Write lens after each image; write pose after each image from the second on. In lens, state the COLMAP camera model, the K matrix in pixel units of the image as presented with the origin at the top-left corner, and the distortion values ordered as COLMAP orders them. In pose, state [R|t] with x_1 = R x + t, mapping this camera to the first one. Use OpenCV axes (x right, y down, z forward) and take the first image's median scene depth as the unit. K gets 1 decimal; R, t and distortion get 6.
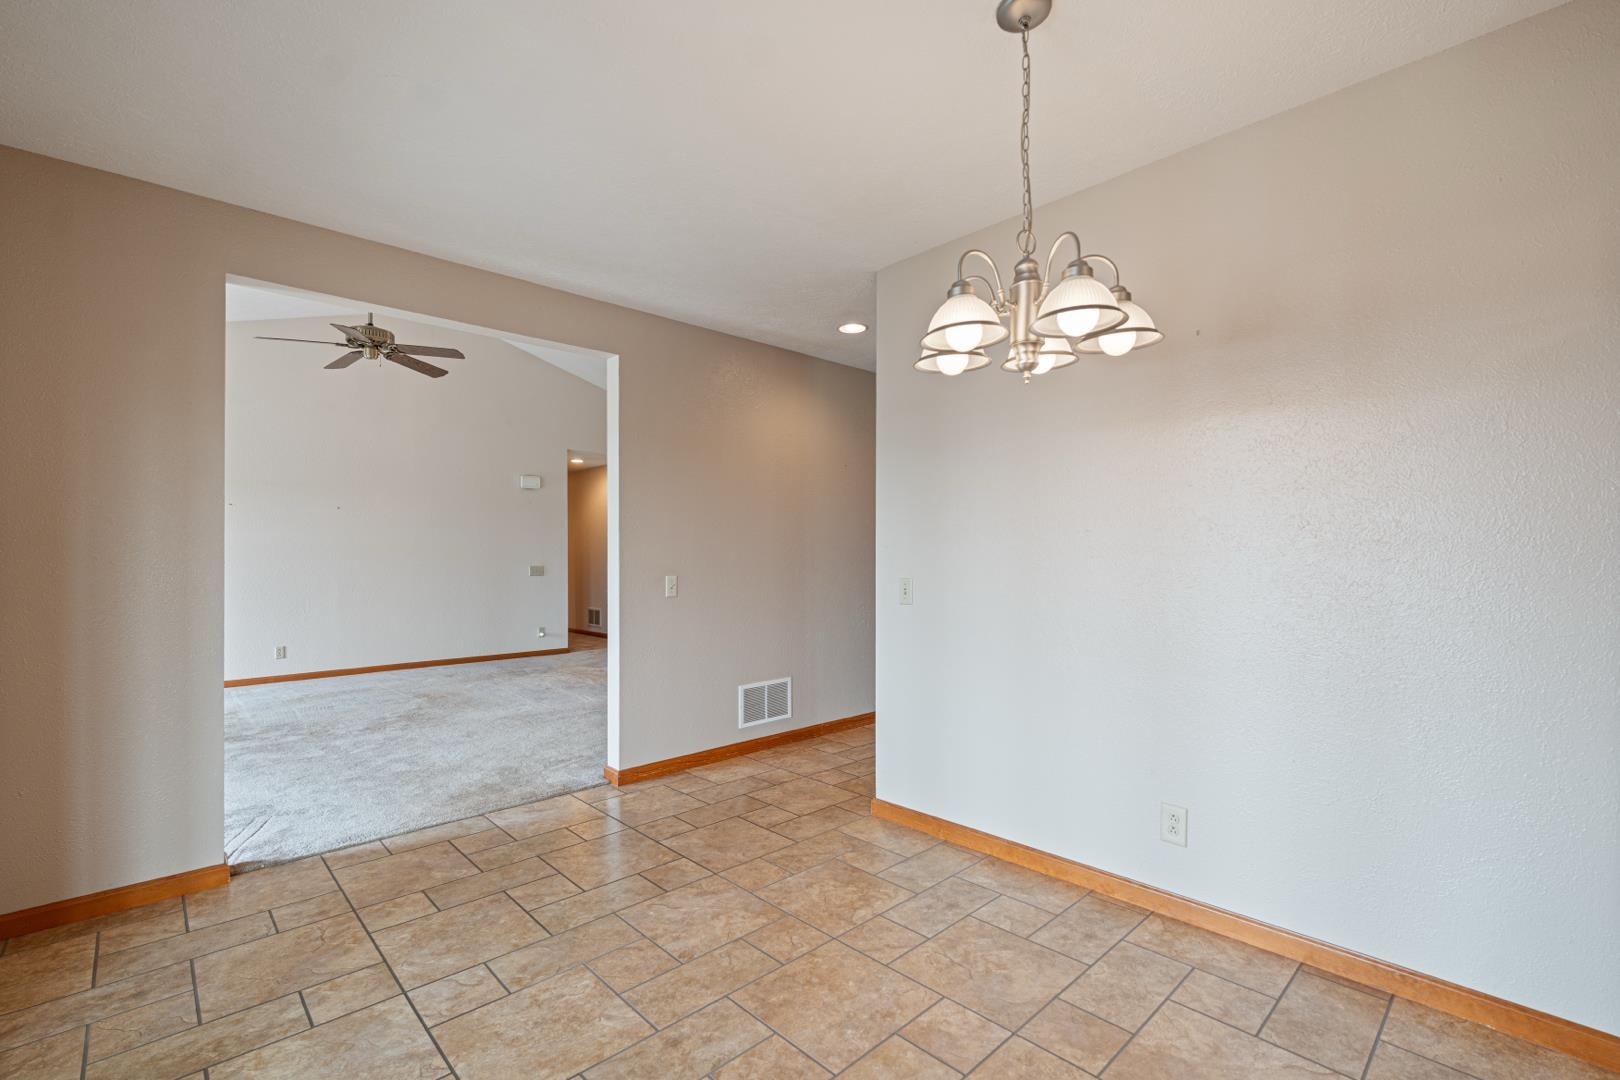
lens RADIAL K [[710.4, 0, 810.4], [0, 710.4, 546.3], [0, 0, 1]] dist [-0.004170, -0.000273]
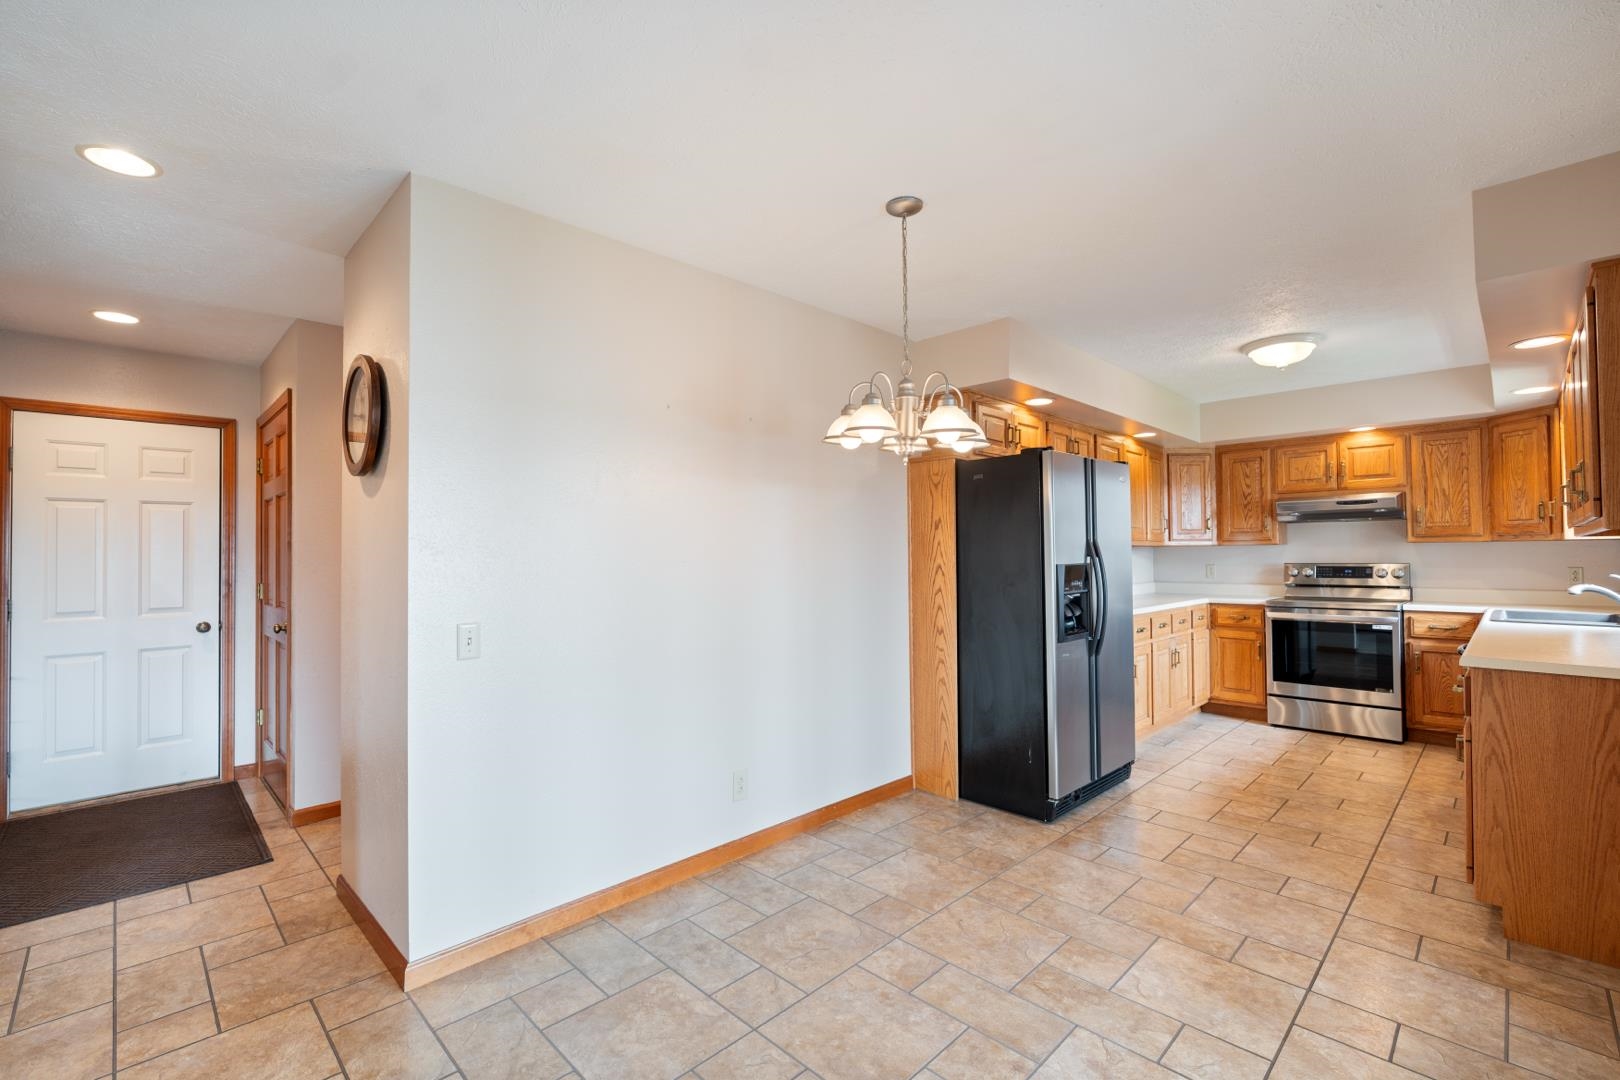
lens RADIAL K [[710.4, 0, 811.7], [0, 710.4, 539.0], [0, 0, 1]] dist [-0.004170, -0.000273]
pose [[-0.021172, 0.022668, 0.999519, -0.793579], [0.001266, 0.999743, -0.022646, -0.031328], [-0.999775, 0.000786, -0.021195, 0.876489]]
